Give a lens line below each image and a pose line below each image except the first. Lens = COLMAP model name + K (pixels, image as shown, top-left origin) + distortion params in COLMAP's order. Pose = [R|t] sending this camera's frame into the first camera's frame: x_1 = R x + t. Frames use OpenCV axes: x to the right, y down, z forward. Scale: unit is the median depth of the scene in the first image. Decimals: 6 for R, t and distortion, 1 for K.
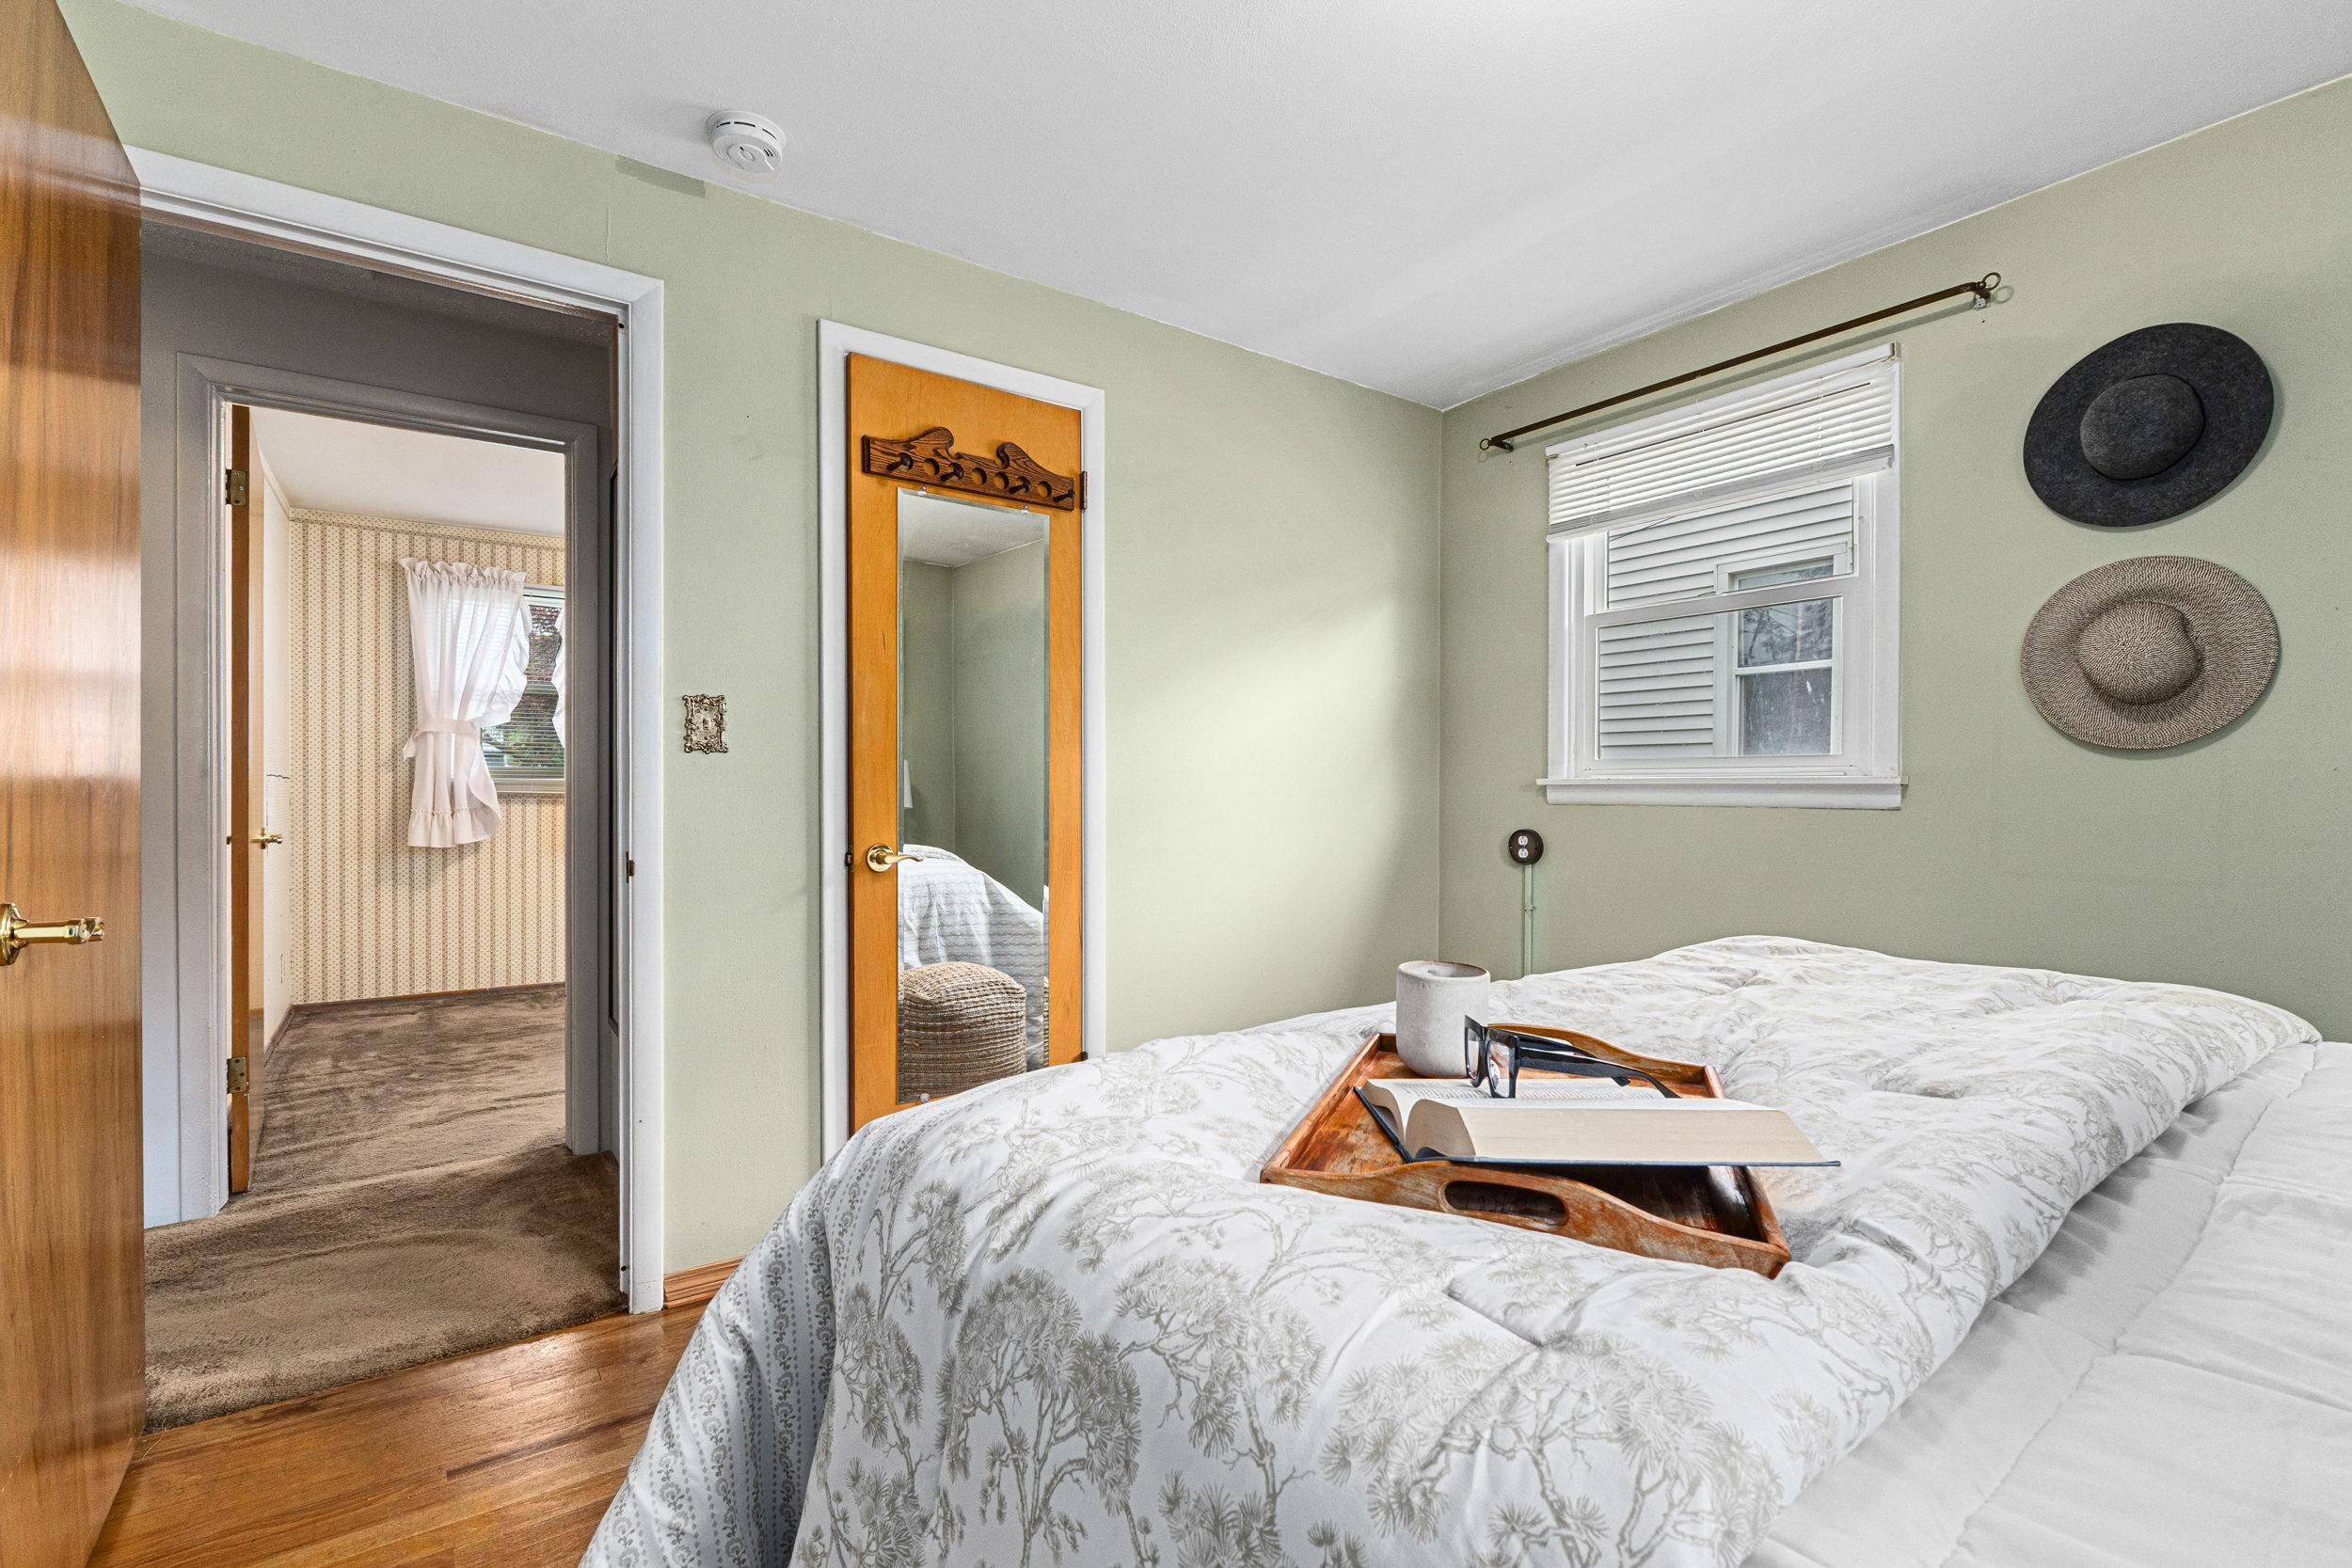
lens RADIAL K [[1039.6, 0, 1174.4], [0, 1039.6, 787.5], [0, 0, 1]] dist [-0.009391, -0.000168]
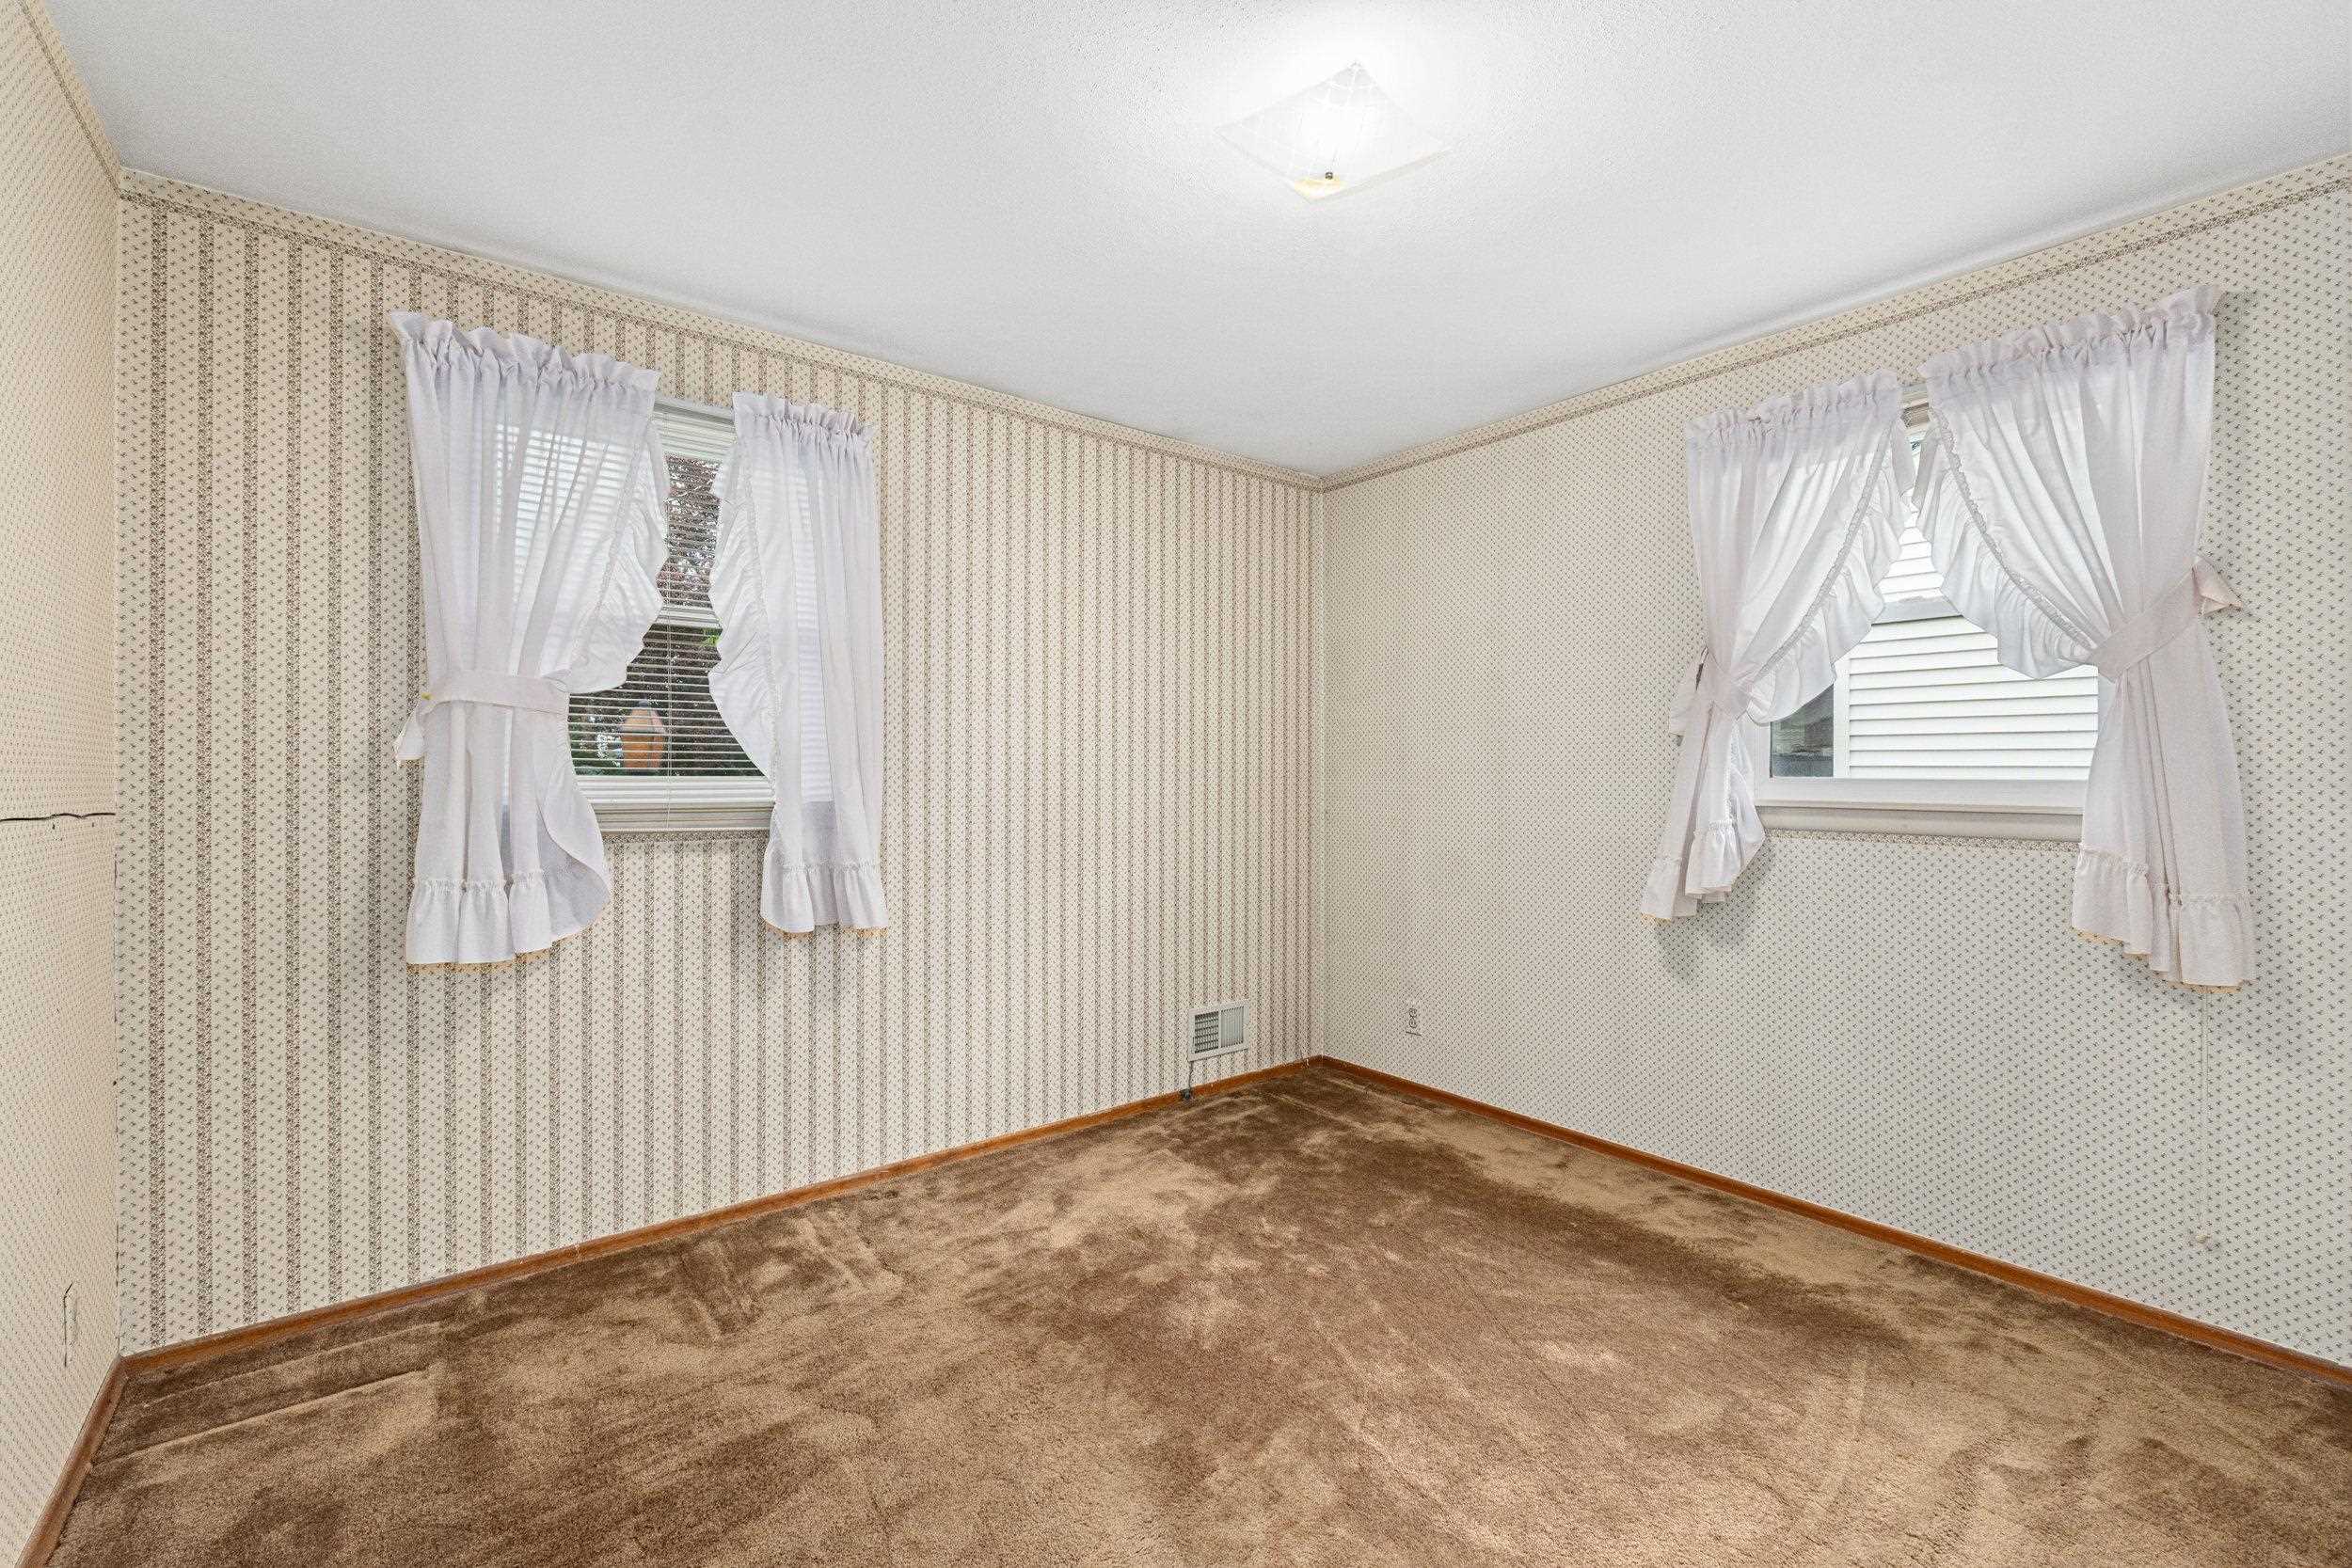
lens RADIAL K [[991.2, 0, 1177.9], [0, 991.2, 768.8], [0, 0, 1]] dist [-0.010008, 0.001519]
pose [[0.999466, -0.003946, 0.032431, -0.421851], [0.004244, 0.999949, -0.009126, -0.019802], [-0.032393, 0.009259, 0.999432, 0.564206]]
